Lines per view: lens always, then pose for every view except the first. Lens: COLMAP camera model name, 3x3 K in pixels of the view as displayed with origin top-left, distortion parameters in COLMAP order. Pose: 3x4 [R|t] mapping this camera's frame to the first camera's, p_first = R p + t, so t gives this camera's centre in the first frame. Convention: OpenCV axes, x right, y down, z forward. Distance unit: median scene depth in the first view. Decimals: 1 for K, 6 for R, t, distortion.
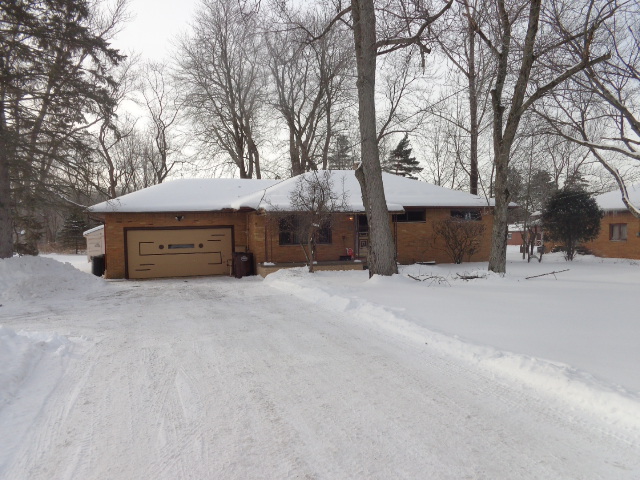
lens RADIAL K [[488.2, 0, 319.4], [0, 488.2, 238.2], [0, 0, 1]] dist [0.003403, 0.008387]
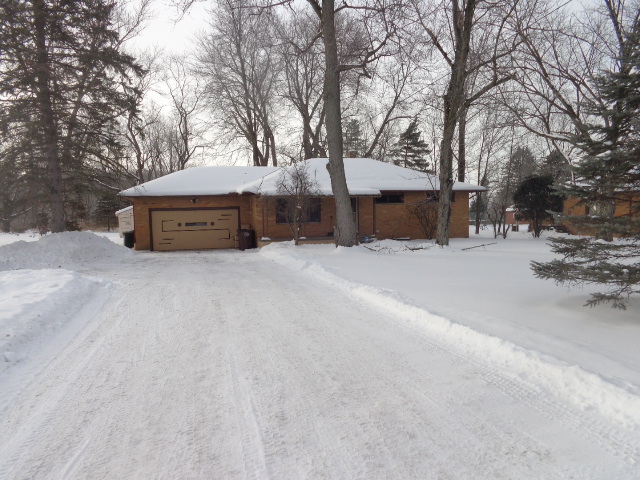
lens RADIAL K [[488.2, 0, 319.5], [0, 488.2, 240.4], [0, 0, 1]] dist [0.003403, 0.008387]
pose [[0.998681, 0.004073, -0.051174, 0.084961], [-0.001673, 0.998901, 0.046844, -0.000359], [0.051309, -0.046697, 0.997591, -0.191679]]
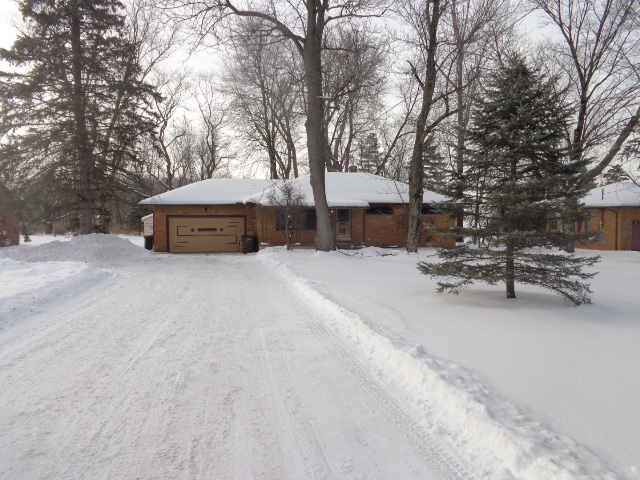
lens RADIAL K [[488.2, 0, 318.5], [0, 488.2, 239.2], [0, 0, 1]] dist [0.003403, 0.008387]
pose [[0.992490, 0.023890, -0.119972, 0.194750], [-0.020731, 0.999406, 0.027517, -0.001319], [0.120558, -0.024824, 0.992396, -0.323228]]
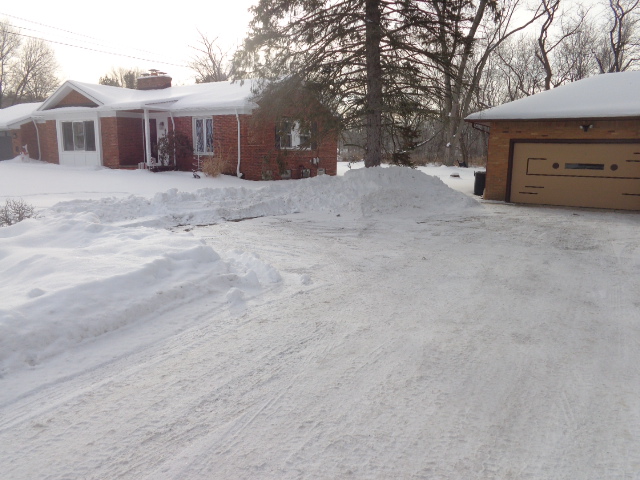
lens RADIAL K [[488.2, 0, 318.5], [0, 488.2, 239.5], [0, 0, 1]] dist [0.003403, 0.008387]
pose [[0.650694, 0.170001, -0.740065, 0.025210], [-0.042172, 0.981203, 0.188314, 0.002575], [0.758168, -0.091325, 0.645632, 0.207904]]
